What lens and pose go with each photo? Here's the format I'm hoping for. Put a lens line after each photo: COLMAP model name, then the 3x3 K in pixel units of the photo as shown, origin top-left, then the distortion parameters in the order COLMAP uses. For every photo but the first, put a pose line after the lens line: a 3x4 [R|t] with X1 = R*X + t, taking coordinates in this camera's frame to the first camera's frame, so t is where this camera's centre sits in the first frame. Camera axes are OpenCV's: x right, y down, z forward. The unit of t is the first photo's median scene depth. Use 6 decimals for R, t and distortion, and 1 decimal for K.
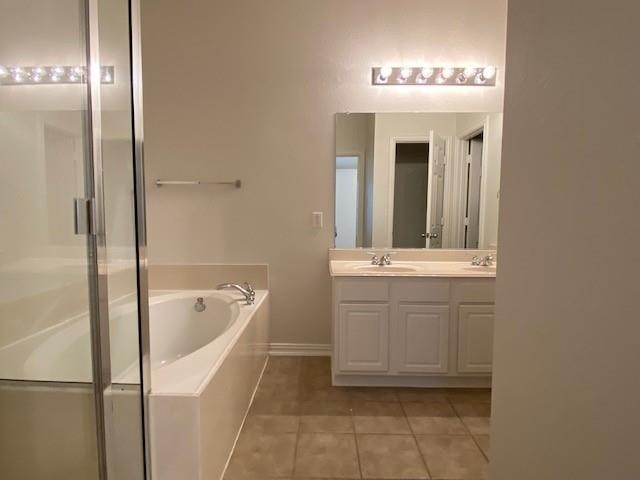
lens RADIAL K [[321.7, 0, 318.7], [0, 321.7, 239.5], [0, 0, 1]] dist [0.001008, 0.000020]
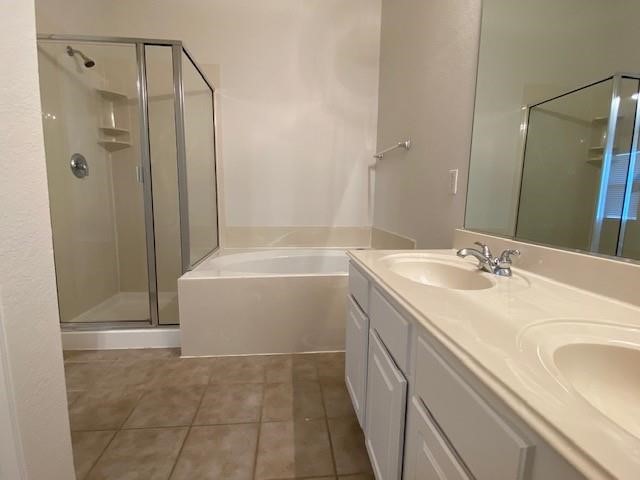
lens RADIAL K [[302.0, 0, 319.7], [0, 302.0, 238.4], [0, 0, 1]] dist [0.000607, -0.000029]
pose [[0.133841, 0.129212, -0.982543, 0.852645], [-0.078678, 0.989719, 0.119439, -0.001297], [0.987875, 0.061319, 0.142632, 0.984962]]
